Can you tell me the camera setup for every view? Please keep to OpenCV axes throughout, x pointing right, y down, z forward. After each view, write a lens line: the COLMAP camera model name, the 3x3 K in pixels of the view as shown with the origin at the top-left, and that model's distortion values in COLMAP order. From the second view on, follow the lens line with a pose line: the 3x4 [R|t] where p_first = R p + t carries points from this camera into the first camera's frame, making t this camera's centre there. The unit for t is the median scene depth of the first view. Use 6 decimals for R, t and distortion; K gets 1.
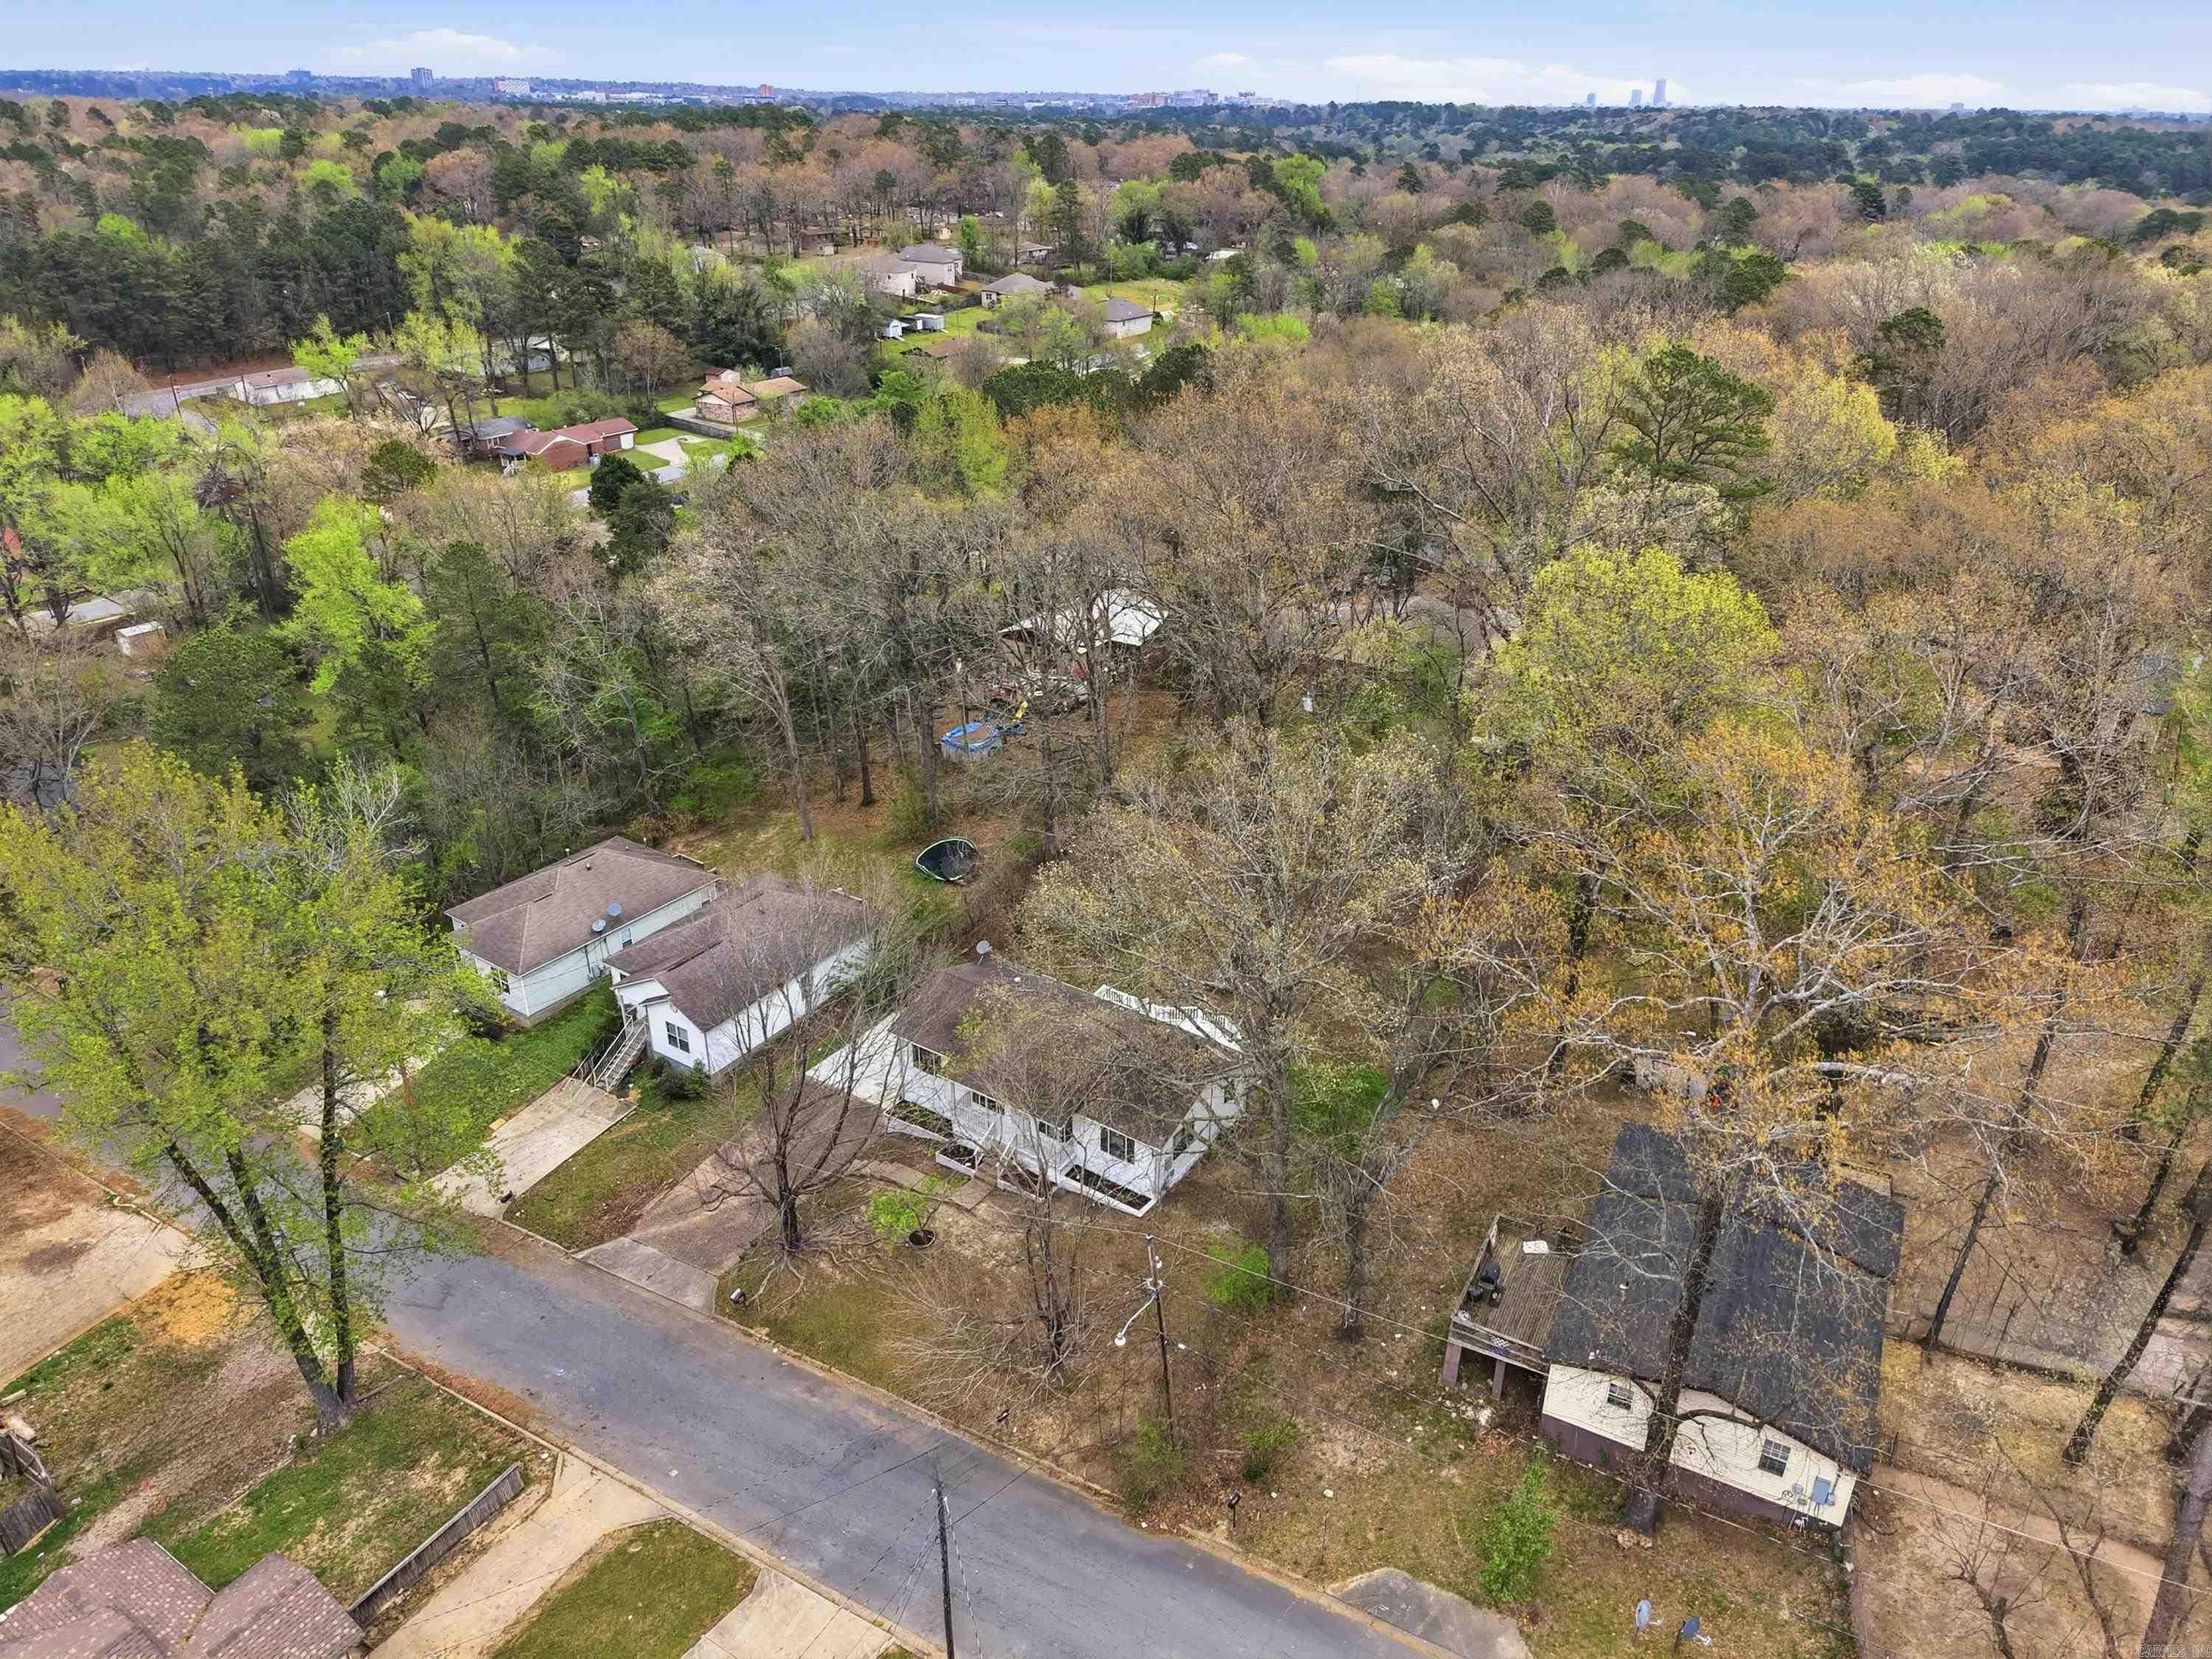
lens RADIAL K [[1491.7, 0, 1106.0], [0, 1491.7, 829.5], [0, 0, 1]] dist [0.004566, -0.004195]
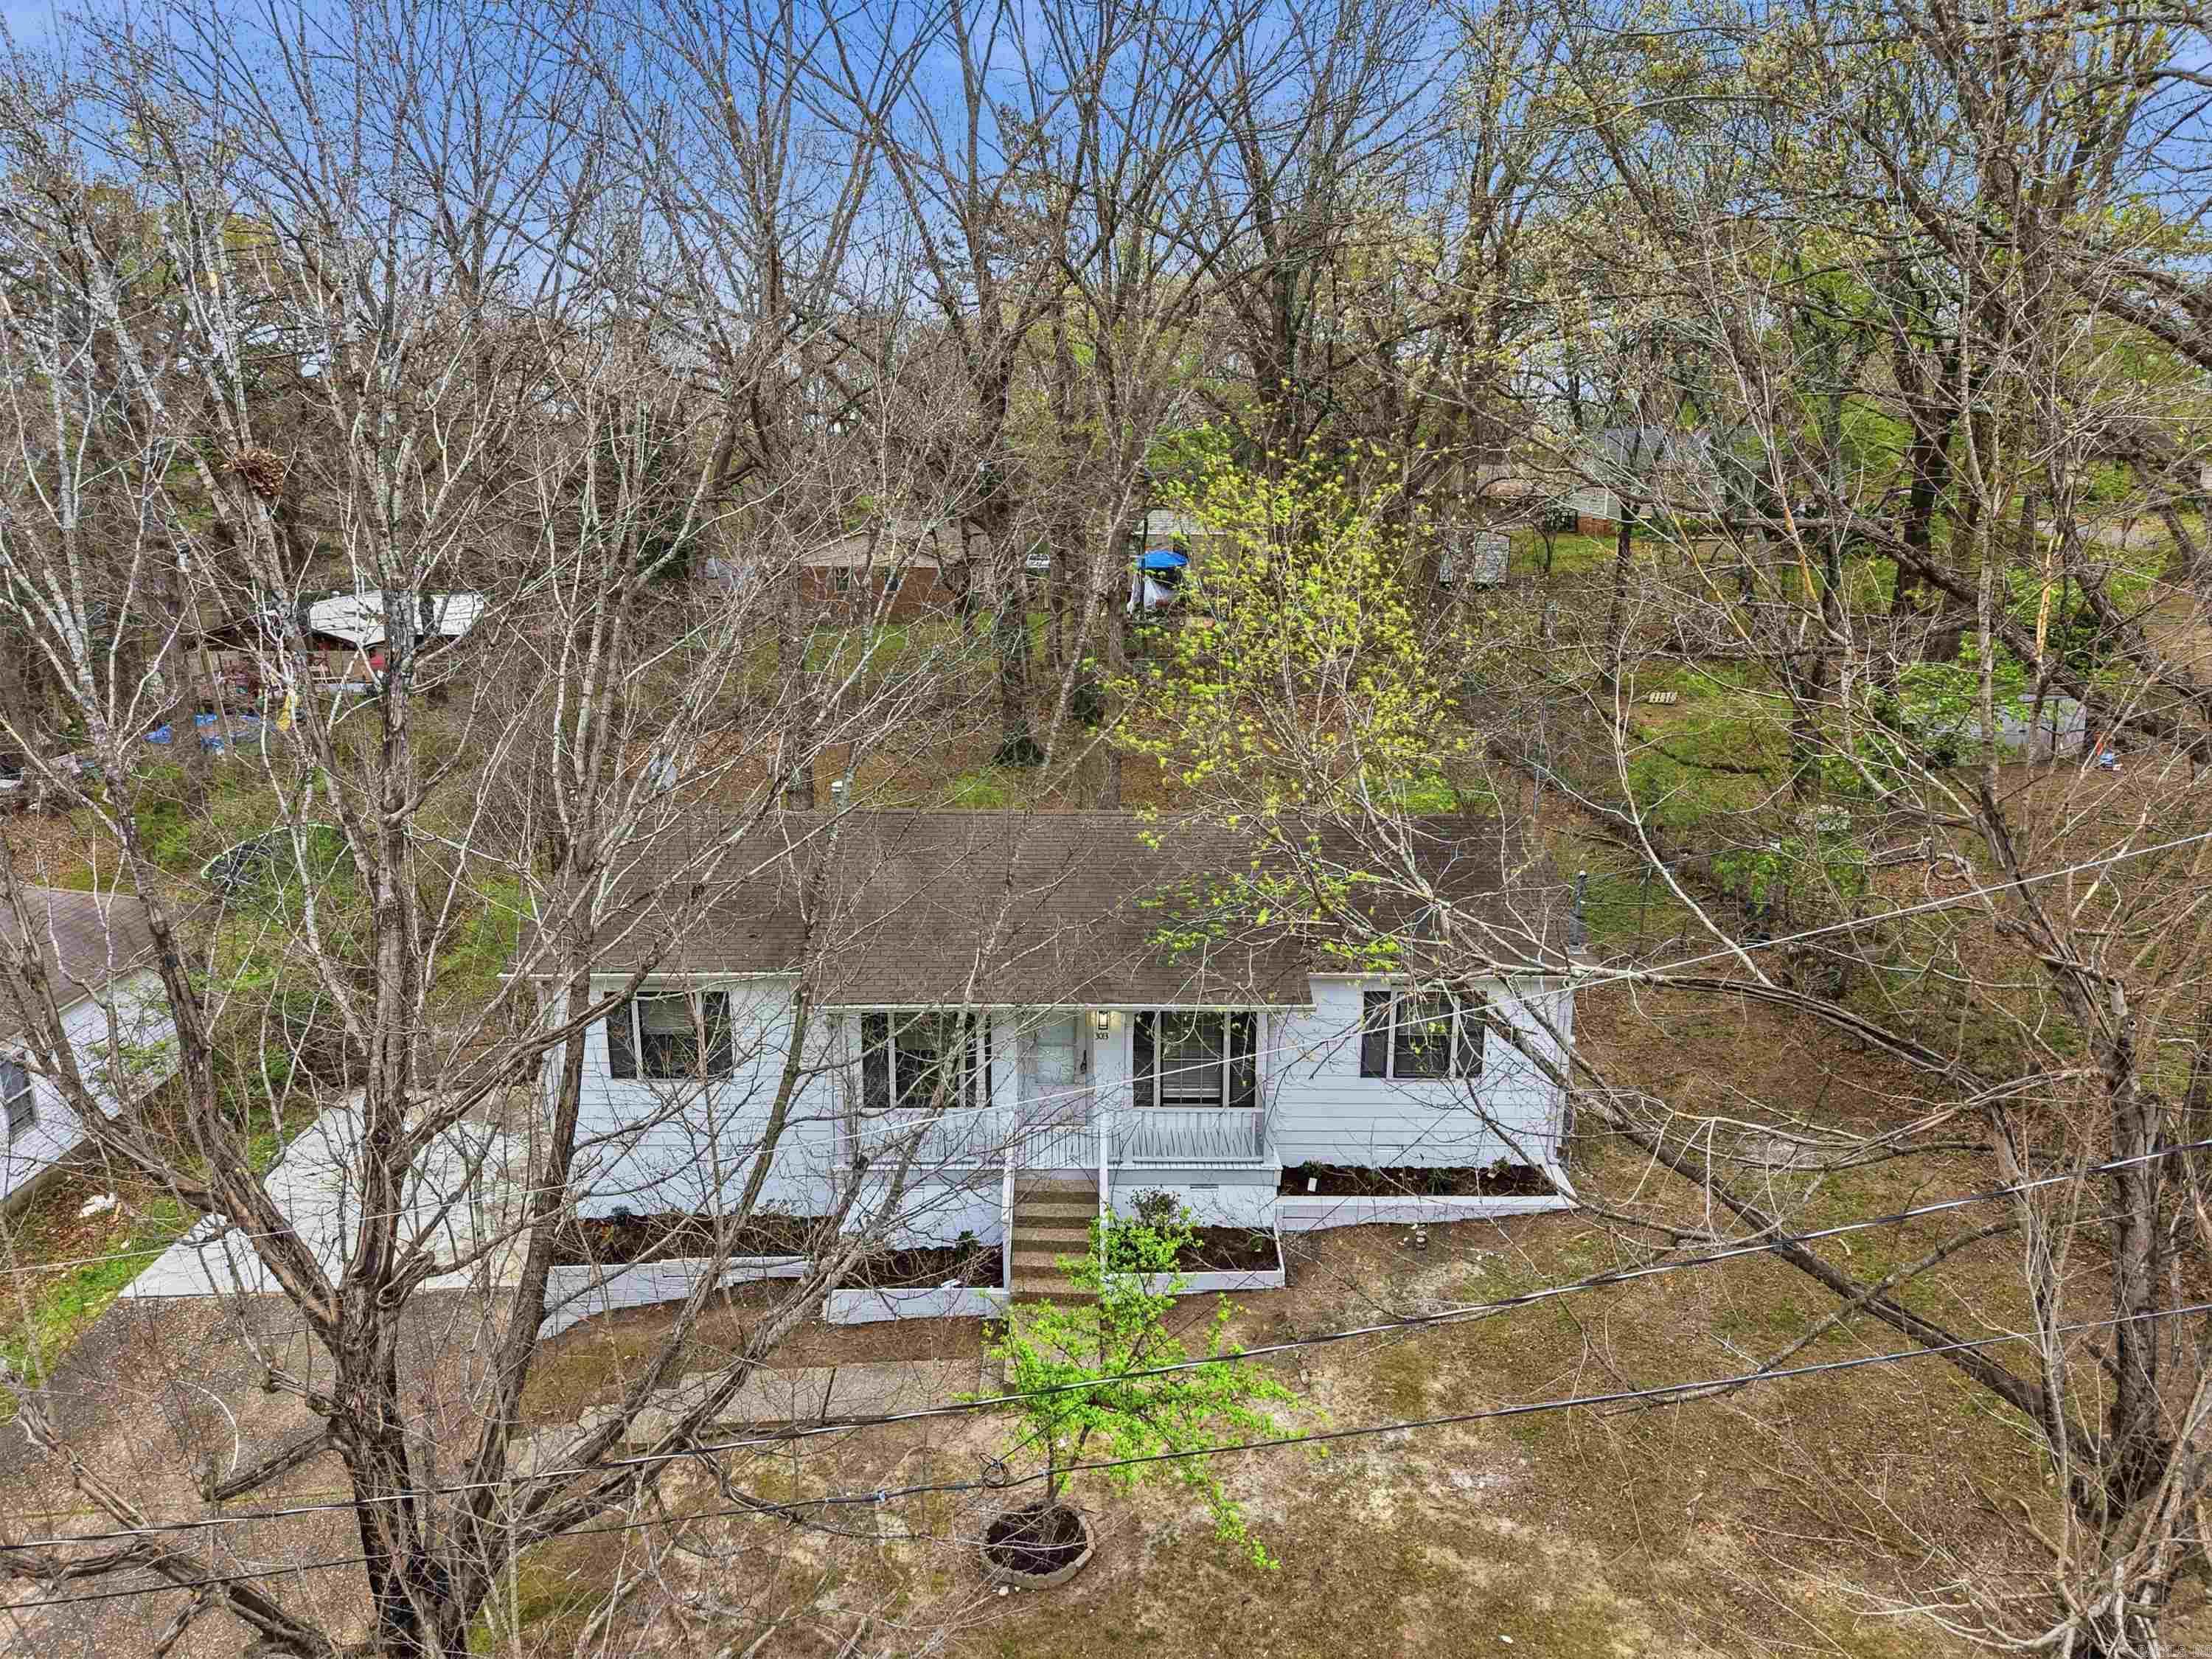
lens RADIAL K [[1491.7, 0, 1106.0], [0, 1491.7, 829.5], [0, 0, 1]] dist [0.004566, -0.004195]
pose [[0.816280, -0.139628, 0.560527, -0.232139], [0.253126, 0.958685, -0.129812, 0.190879], [-0.519243, 0.247847, 0.817899, 0.742626]]
